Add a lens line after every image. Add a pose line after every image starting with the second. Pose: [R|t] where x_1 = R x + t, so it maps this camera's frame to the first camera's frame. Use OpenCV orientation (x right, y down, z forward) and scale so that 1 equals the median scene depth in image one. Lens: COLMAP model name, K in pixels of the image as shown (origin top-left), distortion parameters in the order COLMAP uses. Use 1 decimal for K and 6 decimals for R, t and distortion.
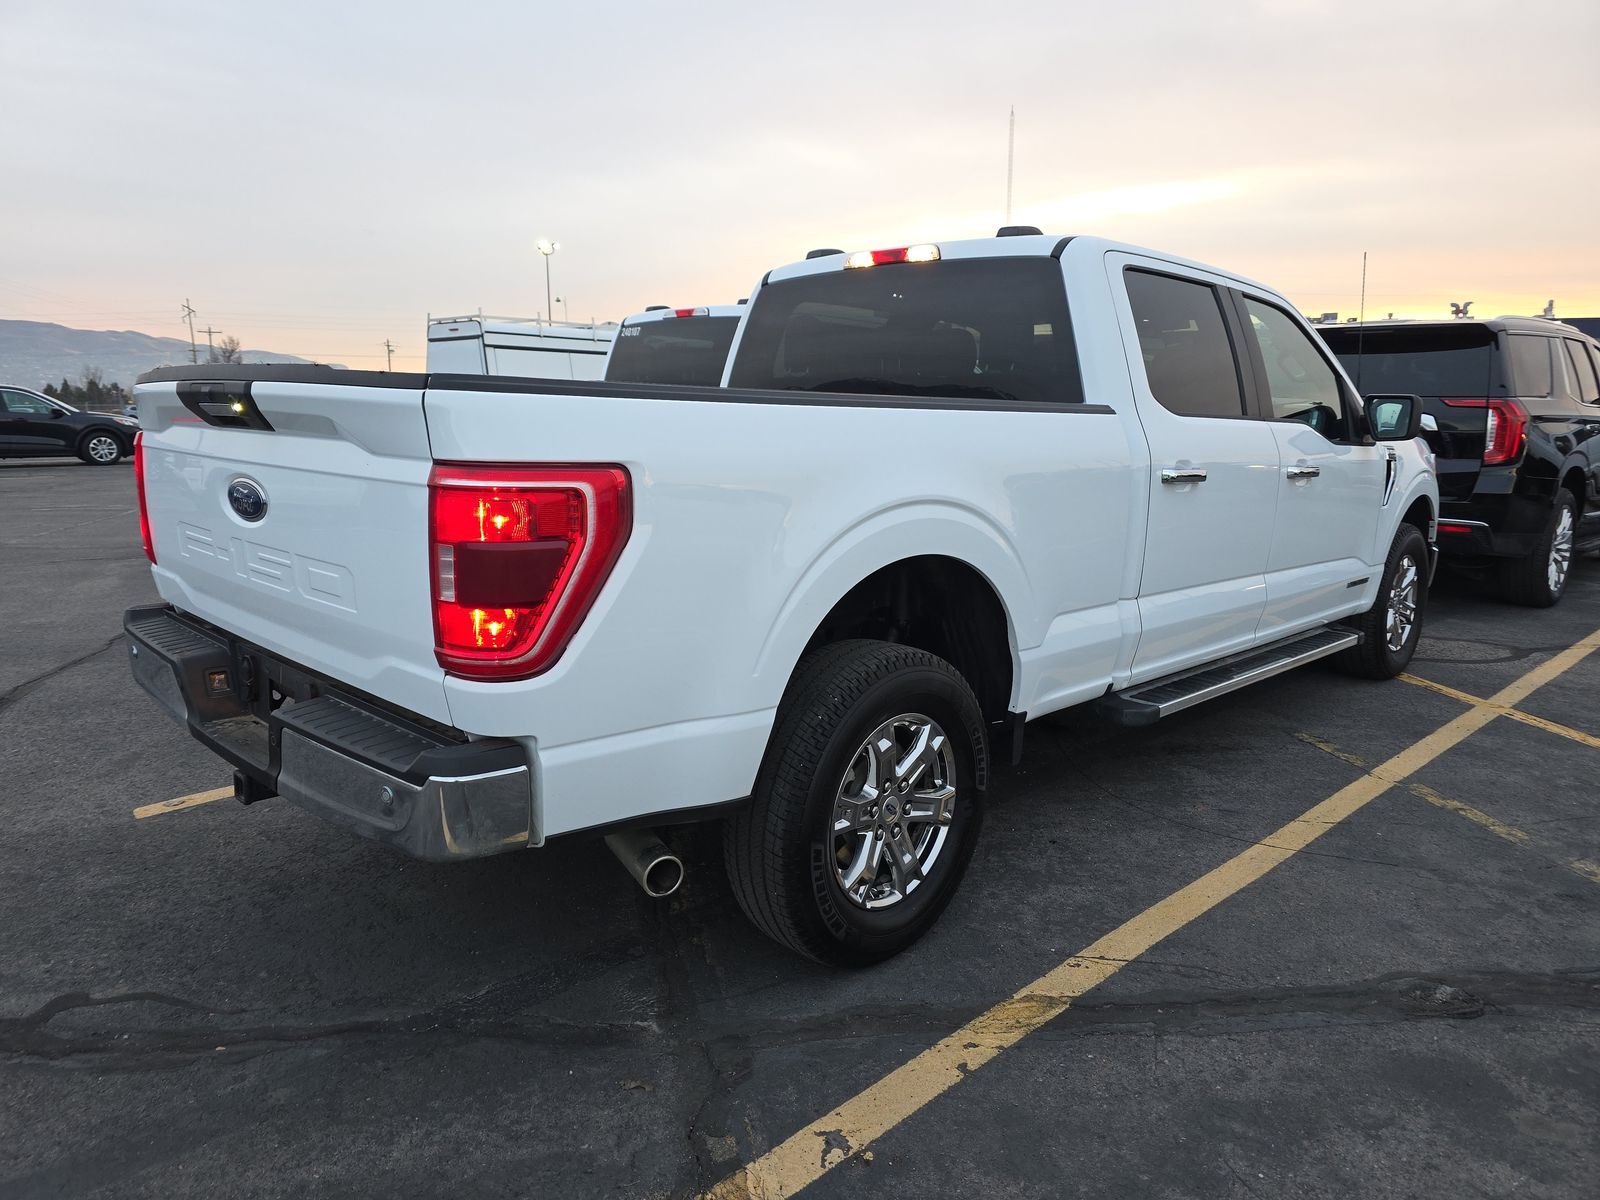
lens RADIAL K [[1052.3, 0, 785.8], [0, 1052.3, 591.9], [0, 0, 1]] dist [0.018002, -0.013606]
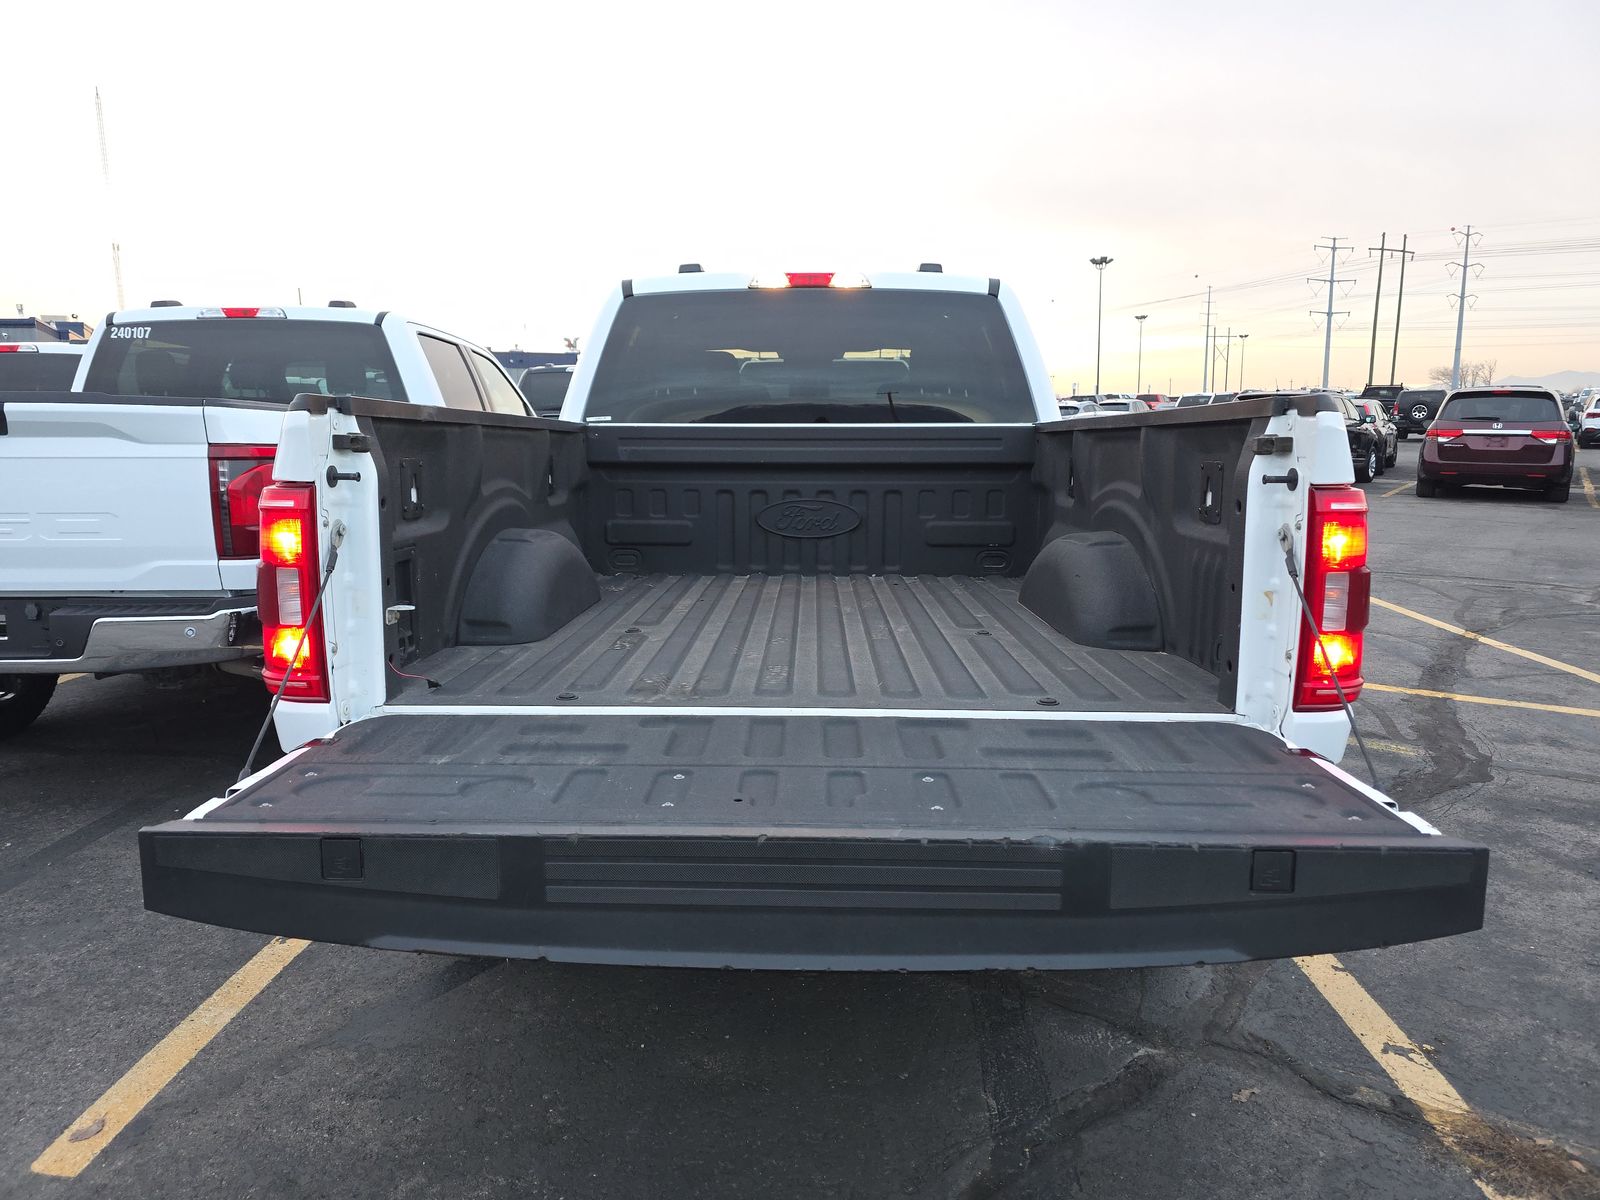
lens RADIAL K [[1052.3, 0, 783.2], [0, 1052.3, 580.9], [0, 0, 1]] dist [0.018002, -0.013606]
pose [[0.733148, -0.108037, 0.671432, -0.644706], [0.127717, 0.991607, 0.020098, -0.058037], [-0.667968, 0.071019, 0.740793, 0.299660]]
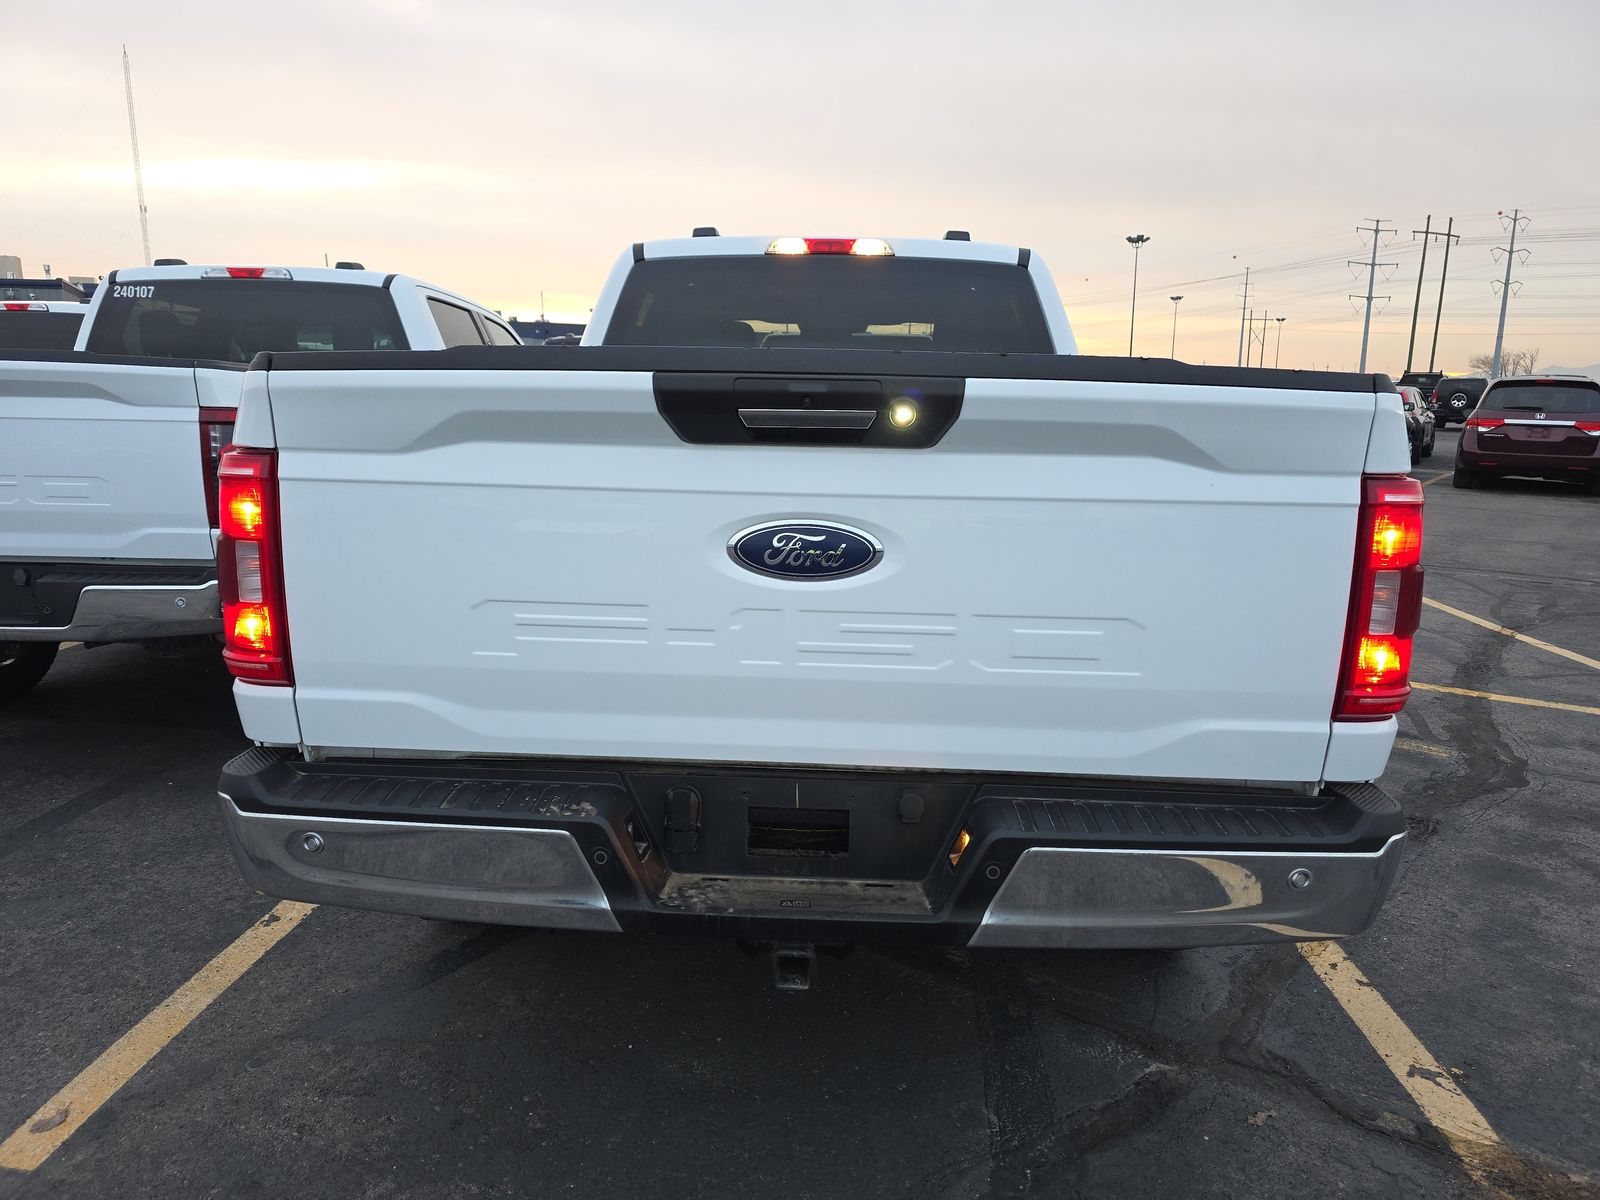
lens RADIAL K [[1052.3, 0, 789.7], [0, 1052.3, 599.3], [0, 0, 1]] dist [0.018002, -0.013606]
pose [[0.745874, -0.117365, 0.655666, -0.610781], [0.106532, 0.992702, 0.056505, -0.059479], [-0.657513, 0.027704, 0.752934, 0.320459]]
